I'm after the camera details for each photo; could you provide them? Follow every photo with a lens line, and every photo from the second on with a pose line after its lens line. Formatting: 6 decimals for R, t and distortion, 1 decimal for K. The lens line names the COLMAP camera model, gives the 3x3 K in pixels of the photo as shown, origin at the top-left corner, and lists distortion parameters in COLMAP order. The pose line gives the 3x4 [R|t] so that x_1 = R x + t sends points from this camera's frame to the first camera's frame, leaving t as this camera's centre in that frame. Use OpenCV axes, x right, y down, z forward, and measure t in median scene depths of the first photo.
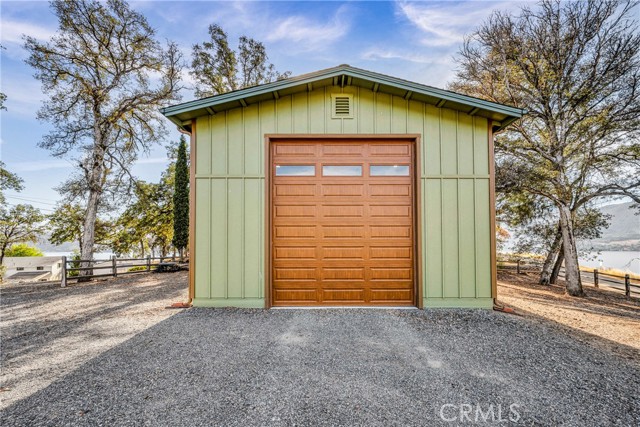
lens RADIAL K [[272.2, 0, 321.2], [0, 272.2, 237.0], [0, 0, 1]] dist [0.000449, -0.000040]
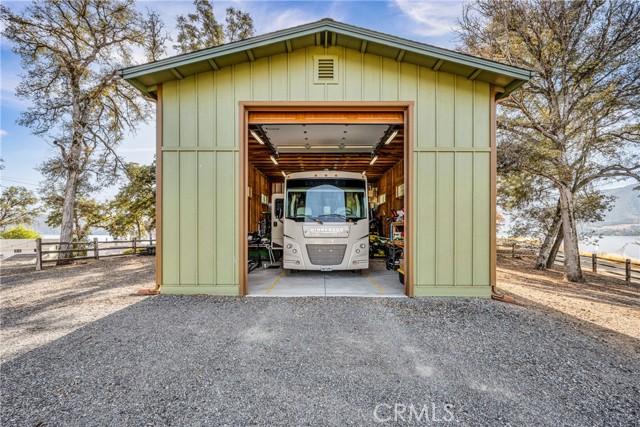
lens RADIAL K [[264.7, 0, 318.8], [0, 264.7, 228.9], [0, 0, 1]] dist [0.000688, -0.000034]
pose [[0.999991, 0.003756, 0.002149, 0.032019], [-0.003819, 0.999540, 0.030096, 0.006915], [-0.002035, -0.030104, 0.999545, 0.073160]]
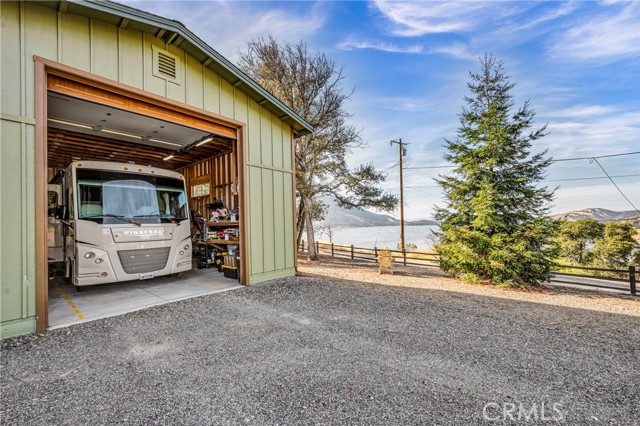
lens RADIAL K [[273.0, 0, 318.7], [0, 273.0, 218.3], [0, 0, 1]] dist [-0.000166, -0.000026]
pose [[0.632900, 0.003871, 0.774224, -0.165223], [-0.001228, 0.999991, -0.003996, -0.000075], [-0.774233, 0.001578, 0.632899, 0.054038]]
